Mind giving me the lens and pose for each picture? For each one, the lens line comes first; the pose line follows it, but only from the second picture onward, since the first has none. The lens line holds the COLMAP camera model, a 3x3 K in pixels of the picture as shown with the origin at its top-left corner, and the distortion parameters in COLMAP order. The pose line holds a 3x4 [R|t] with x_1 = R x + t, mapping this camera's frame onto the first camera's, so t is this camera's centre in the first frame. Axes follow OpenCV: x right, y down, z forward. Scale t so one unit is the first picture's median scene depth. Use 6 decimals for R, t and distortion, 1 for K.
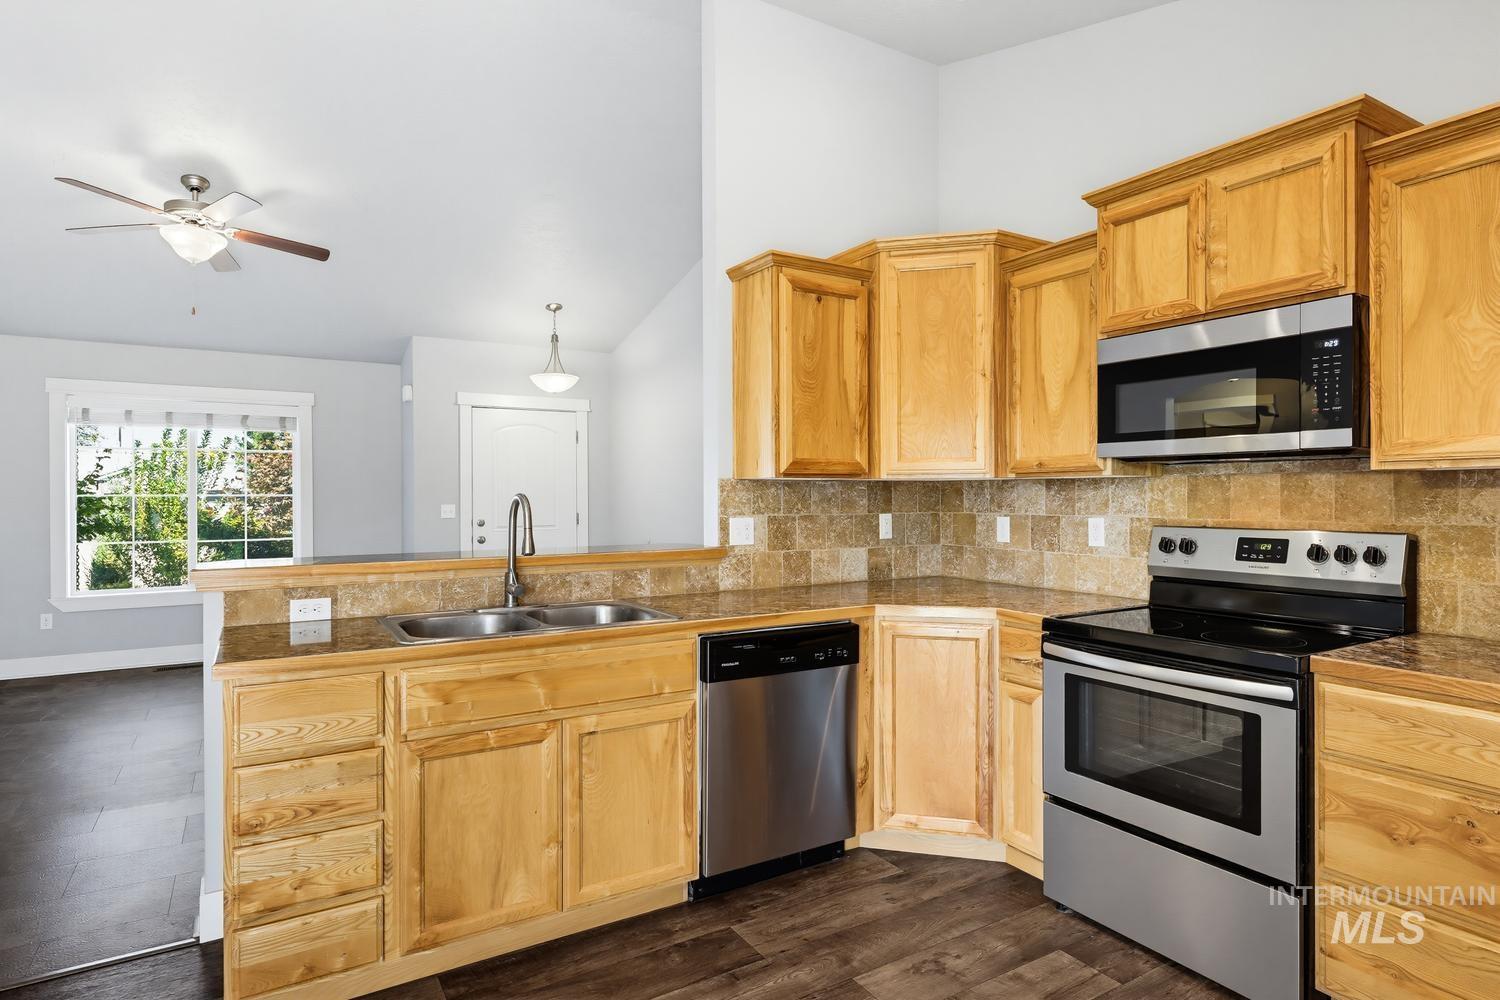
lens RADIAL K [[806.5, 0, 757.9], [0, 806.5, 498.2], [0, 0, 1]] dist [0.004571, -0.003625]
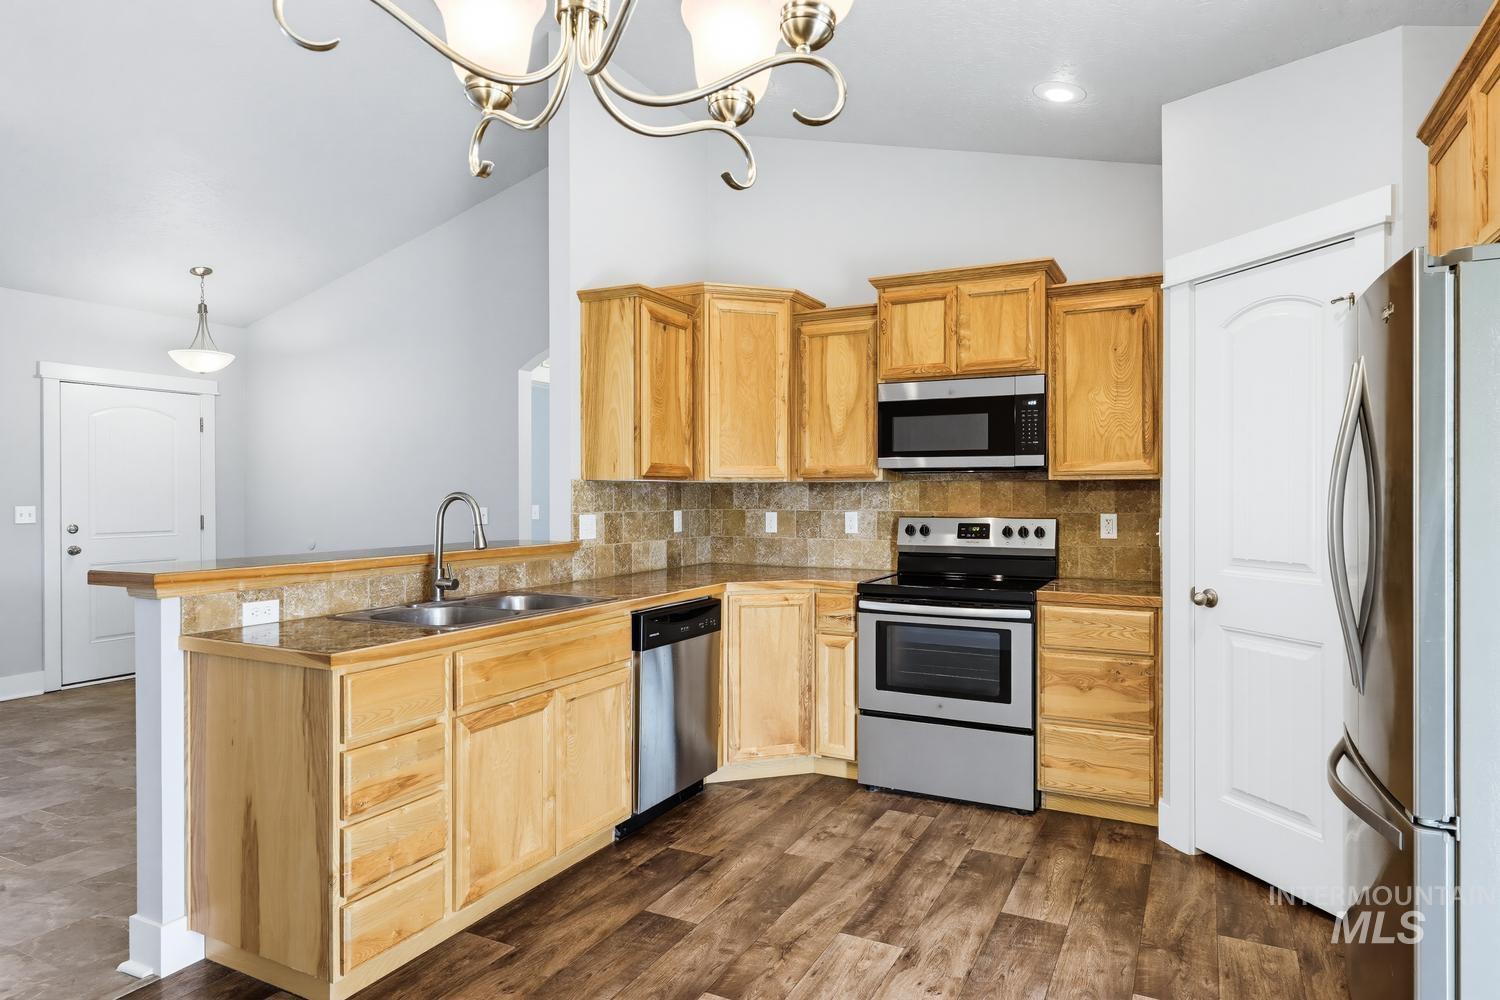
lens RADIAL K [[875.0, 0, 744.5], [0, 875.0, 496.7], [0, 0, 1]] dist [-0.003122, 0.004883]
pose [[0.857931, 0.000278, 0.513766, -0.548684], [0.000456, 0.999999, -0.001302, 0.001315], [-0.513765, 0.001352, 0.857930, -0.176177]]
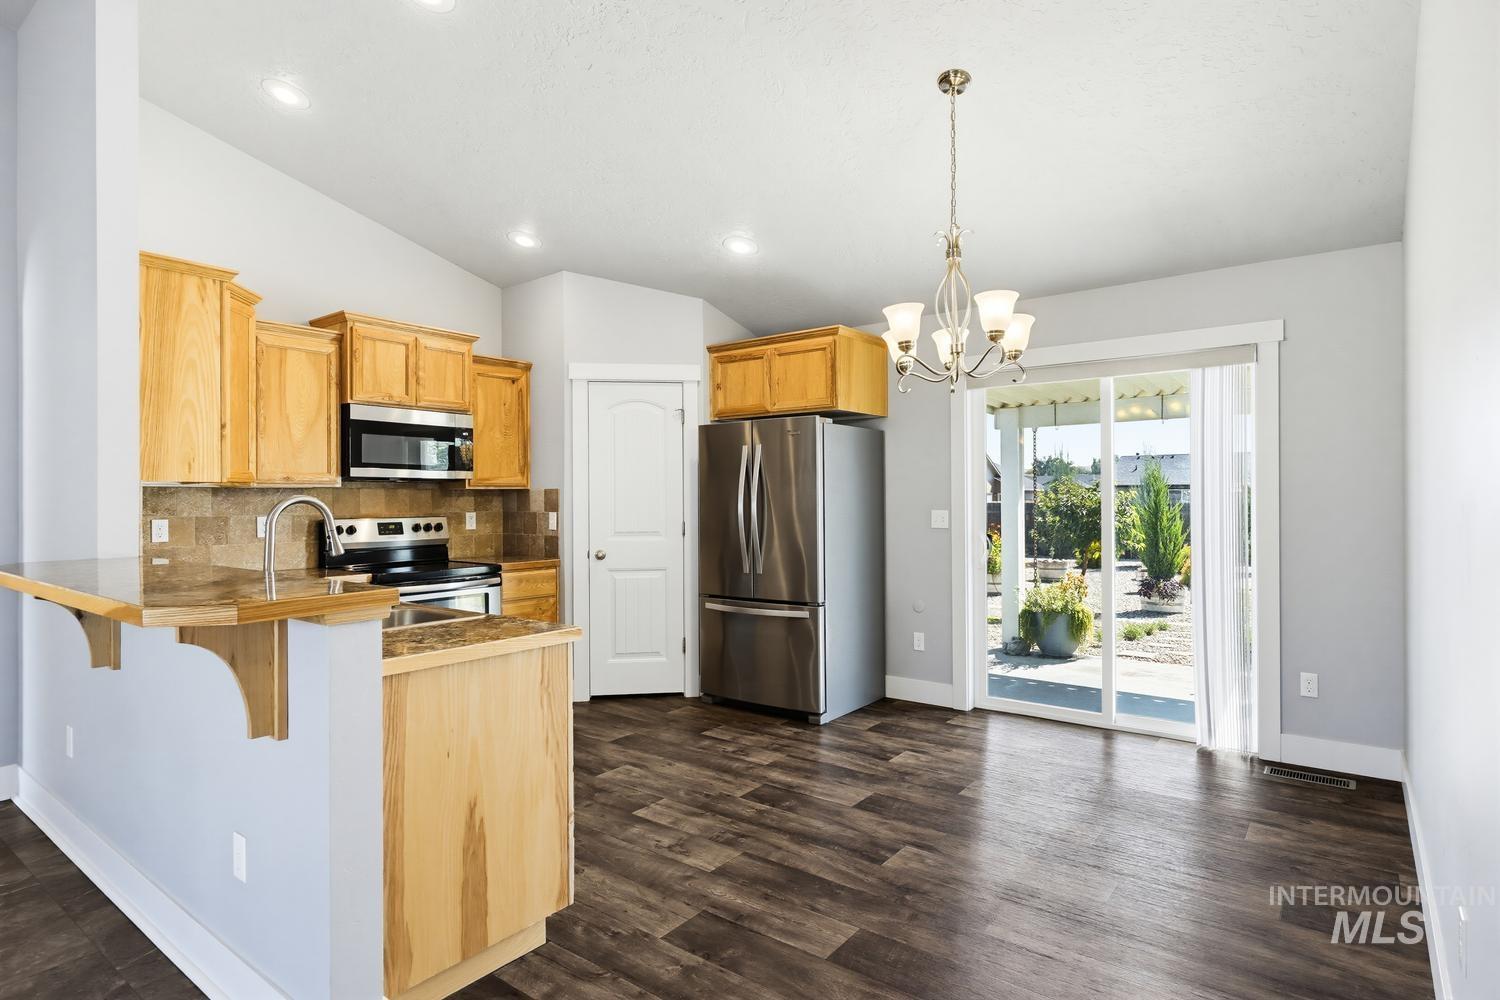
lens RADIAL K [[806.5, 0, 770.9], [0, 806.5, 493.4], [0, 0, 1]] dist [0.004571, -0.003625]
pose [[-0.378145, 0.010873, 0.925683, -1.368742], [0.010004, 0.999921, -0.007659, 0.004305], [-0.925692, 0.006365, -0.378224, 0.826126]]
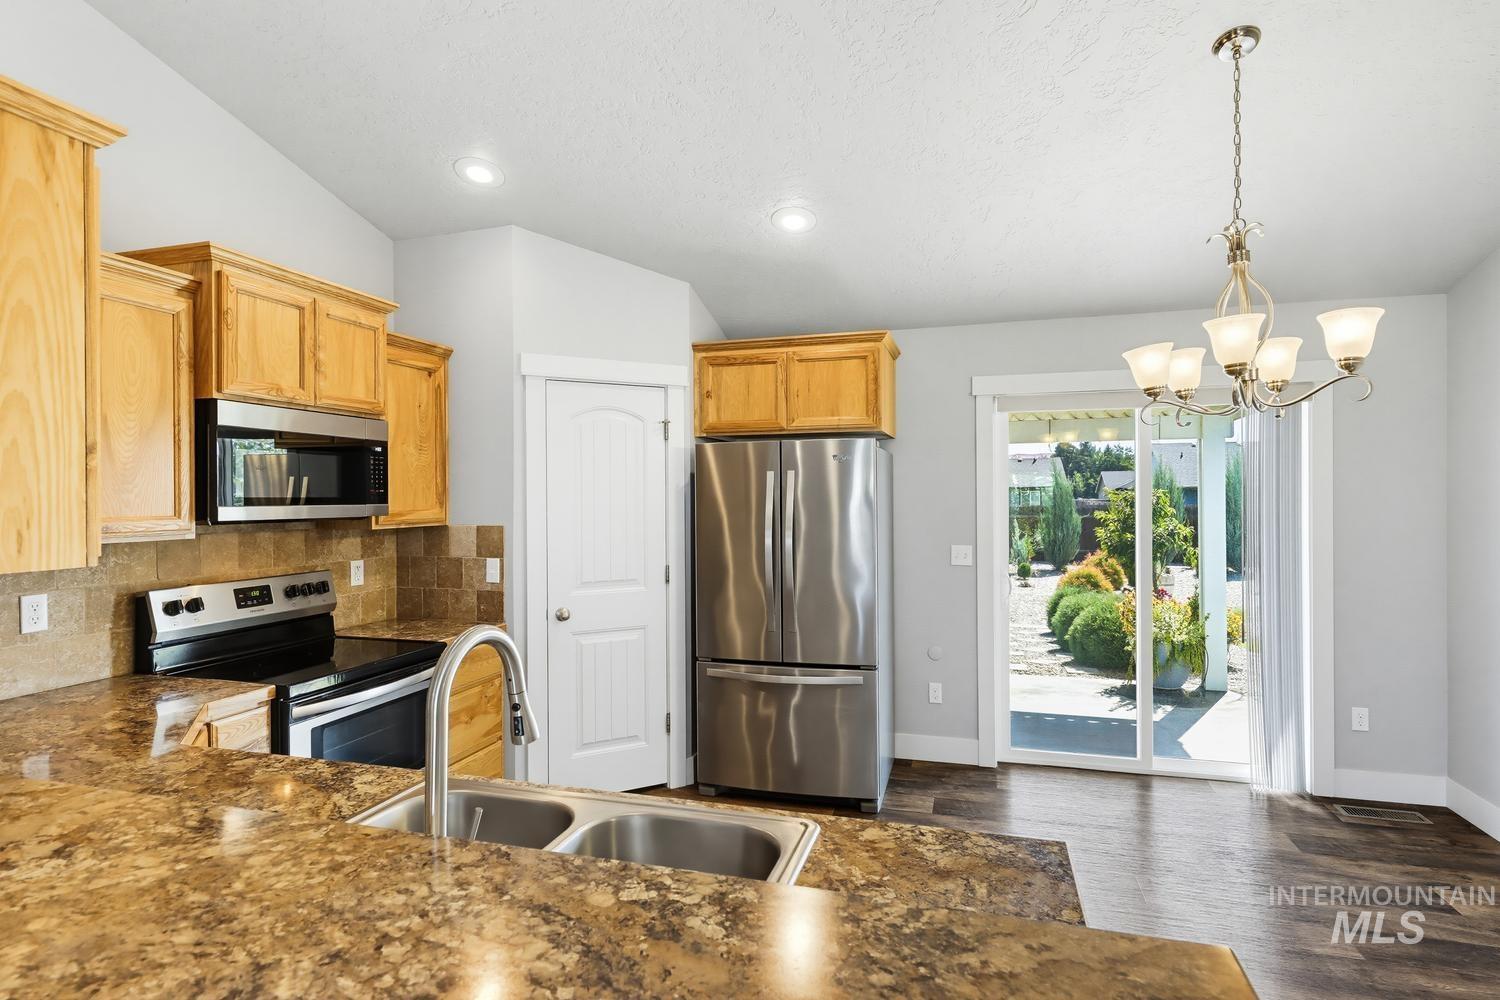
lens RADIAL K [[778.4, 0, 772.2], [0, 778.4, 494.5], [0, 0, 1]] dist [0.005100, -0.000102]
pose [[-0.686593, 0.007602, 0.727002, -0.701049], [0.009448, 0.999954, -0.001533, -0.073437], [-0.726981, 0.005817, -0.686633, 1.148098]]
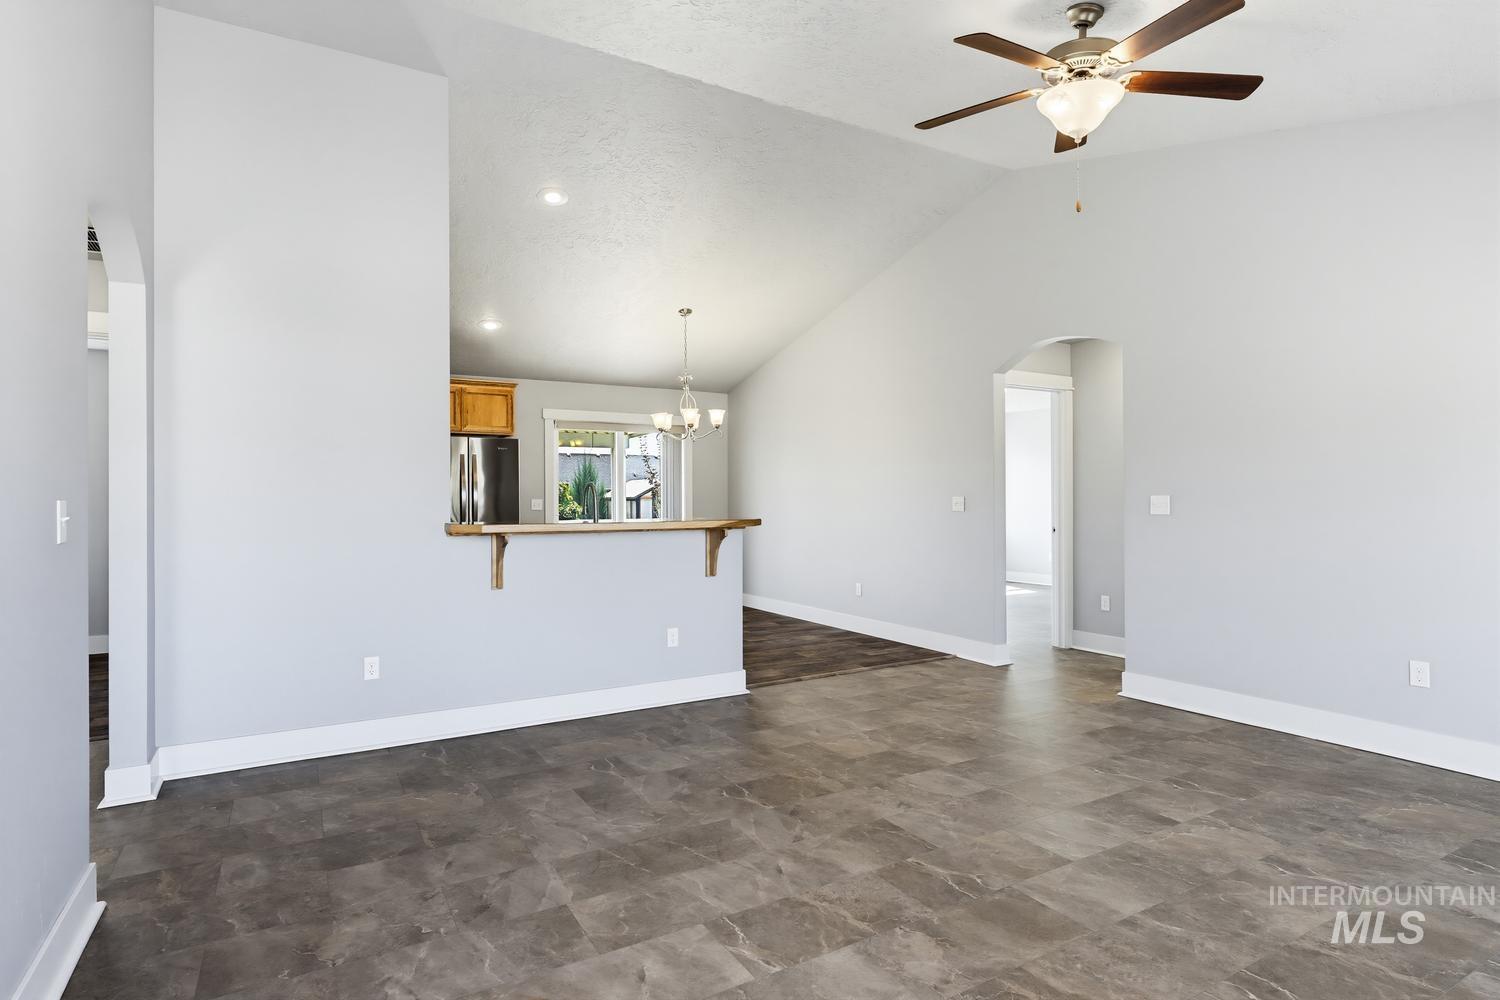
lens RADIAL K [[806.5, 0, 759.5], [0, 806.5, 498.4], [0, 0, 1]] dist [0.004571, -0.003625]
pose [[-0.999930, 0.007447, -0.009168, -0.693490], [0.007439, 0.999972, 0.000948, 0.027555], [0.009175, 0.000880, -0.999958, 2.666500]]
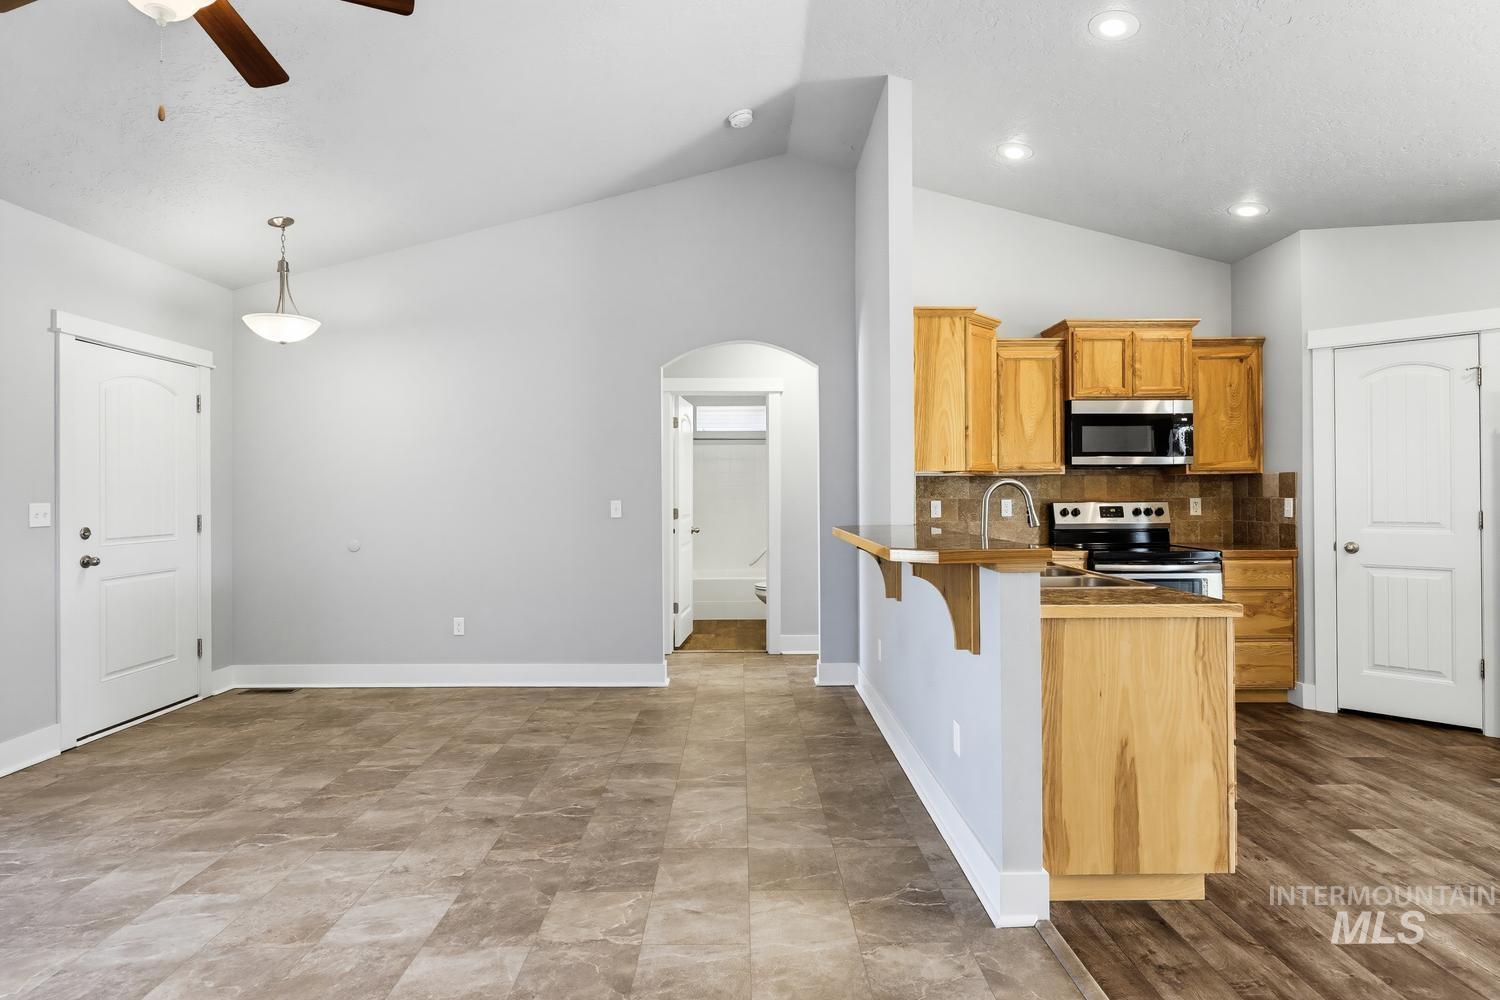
lens RADIAL K [[806.5, 0, 734.4], [0, 806.5, 491.1], [0, 0, 1]] dist [0.004571, -0.003625]
pose [[0.515210, 0.004187, 0.857054, -1.519157], [0.007470, 0.999928, -0.009376, 0.021437], [-0.857032, 0.011233, 0.515141, 0.709400]]
